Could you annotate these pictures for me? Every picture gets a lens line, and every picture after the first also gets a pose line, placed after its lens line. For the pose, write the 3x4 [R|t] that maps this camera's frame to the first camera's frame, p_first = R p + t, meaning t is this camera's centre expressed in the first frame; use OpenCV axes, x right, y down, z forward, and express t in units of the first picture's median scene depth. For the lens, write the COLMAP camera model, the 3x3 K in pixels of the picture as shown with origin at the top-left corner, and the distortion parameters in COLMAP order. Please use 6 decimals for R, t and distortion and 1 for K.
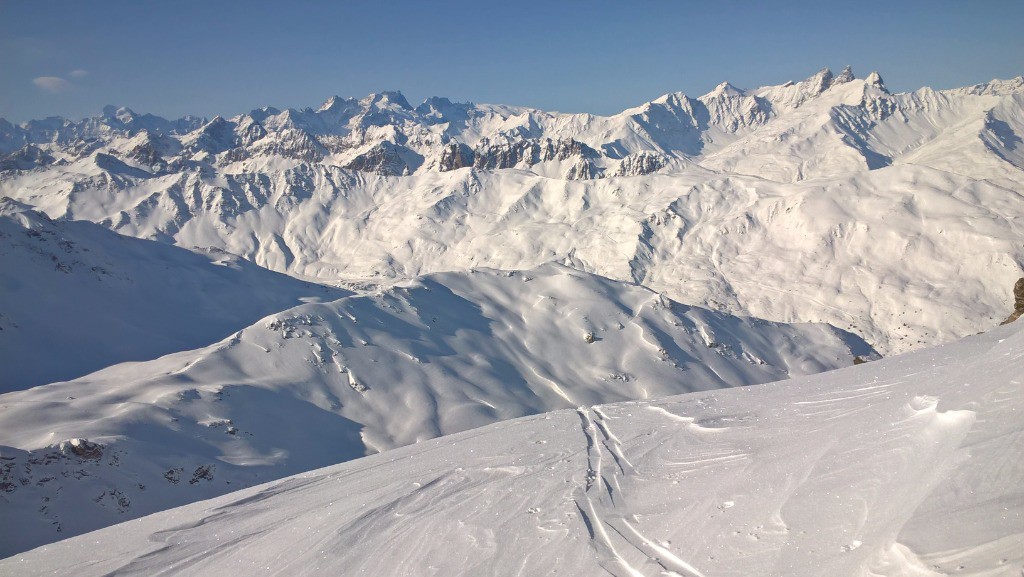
lens RADIAL K [[906.1, 0, 510.5], [0, 906.1, 289.7], [0, 0, 1]] dist [0.060554, -0.016248]
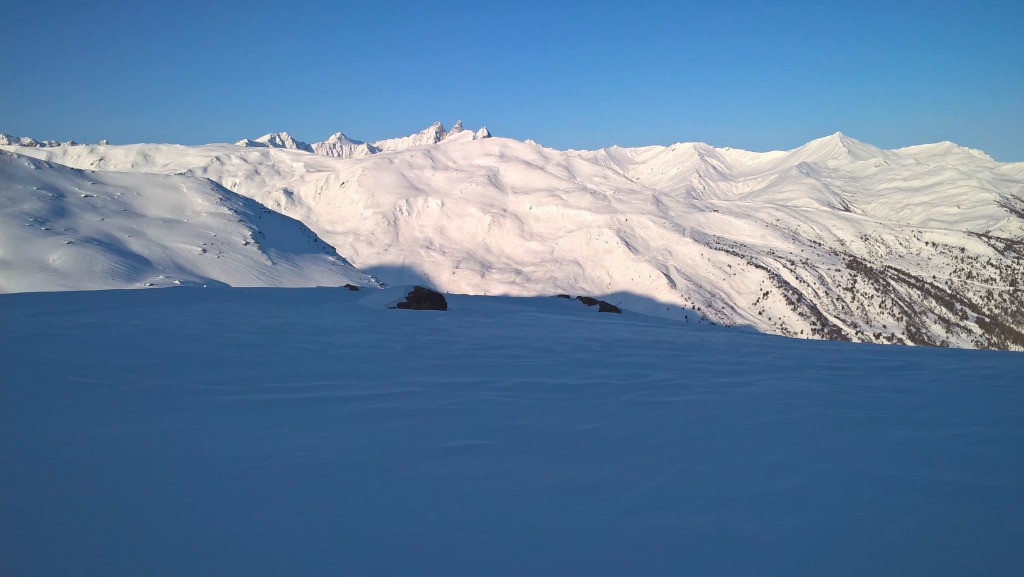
lens RADIAL K [[906.1, 0, 511.9], [0, 906.1, 286.9], [0, 0, 1]] dist [0.060554, -0.016248]
pose [[0.925172, -0.007307, 0.379478, 0.163760], [0.041476, 0.995774, -0.081943, 0.059961], [-0.377276, 0.091551, 0.921565, 0.311023]]
